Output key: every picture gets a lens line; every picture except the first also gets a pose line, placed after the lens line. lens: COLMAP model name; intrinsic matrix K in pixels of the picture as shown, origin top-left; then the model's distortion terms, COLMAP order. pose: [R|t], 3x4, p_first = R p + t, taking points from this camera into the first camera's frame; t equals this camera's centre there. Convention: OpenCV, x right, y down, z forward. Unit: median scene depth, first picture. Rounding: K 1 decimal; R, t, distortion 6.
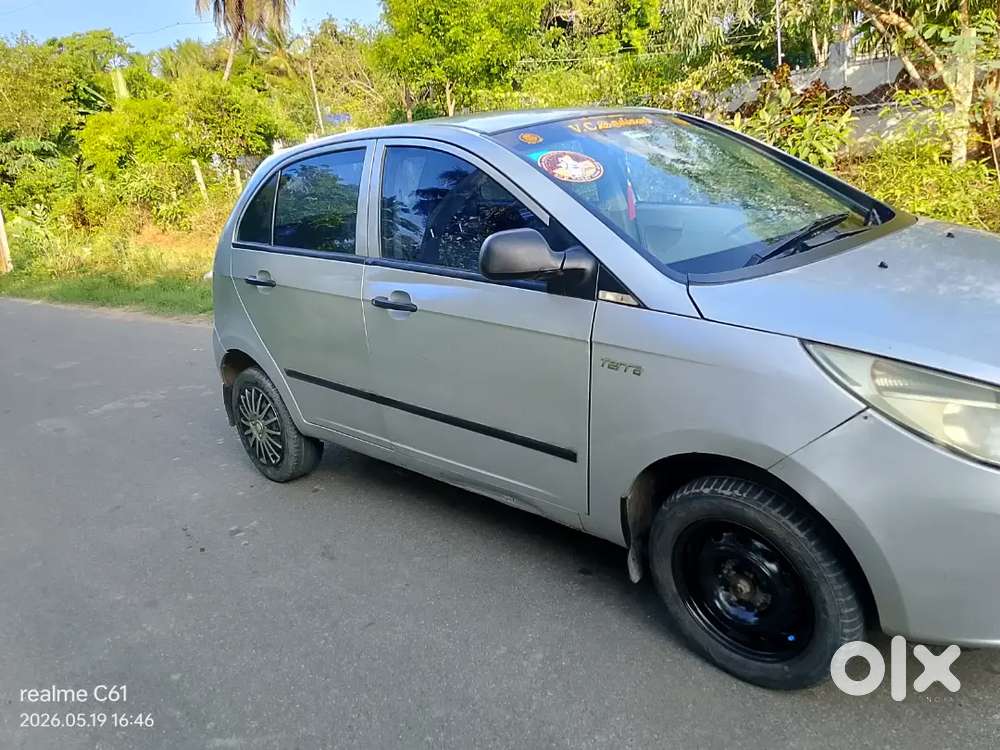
lens RADIAL K [[770.1, 0, 498.3], [0, 770.1, 373.0], [0, 0, 1]] dist [0.068382, -0.080631]
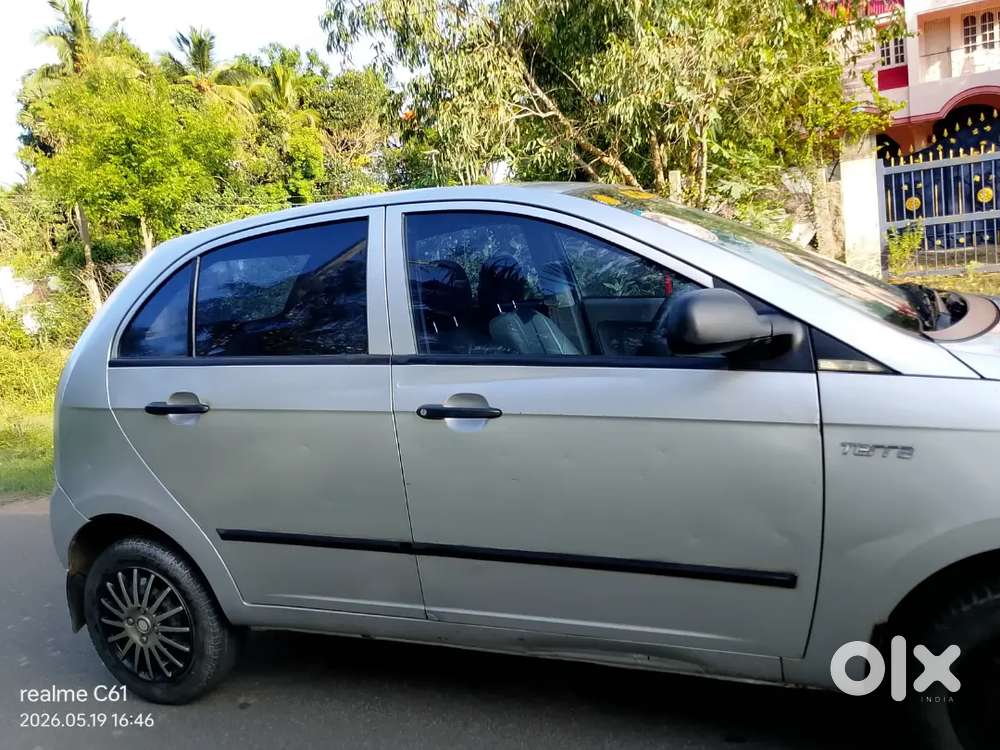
lens RADIAL K [[805.3, 0, 493.8], [0, 805.3, 374.1], [0, 0, 1]] dist [0.075757, -0.106860]
pose [[0.932648, -0.055140, 0.356548, -0.274859], [0.116905, 0.981120, -0.154069, -0.001200], [-0.341321, 0.185375, 0.921486, 0.197364]]
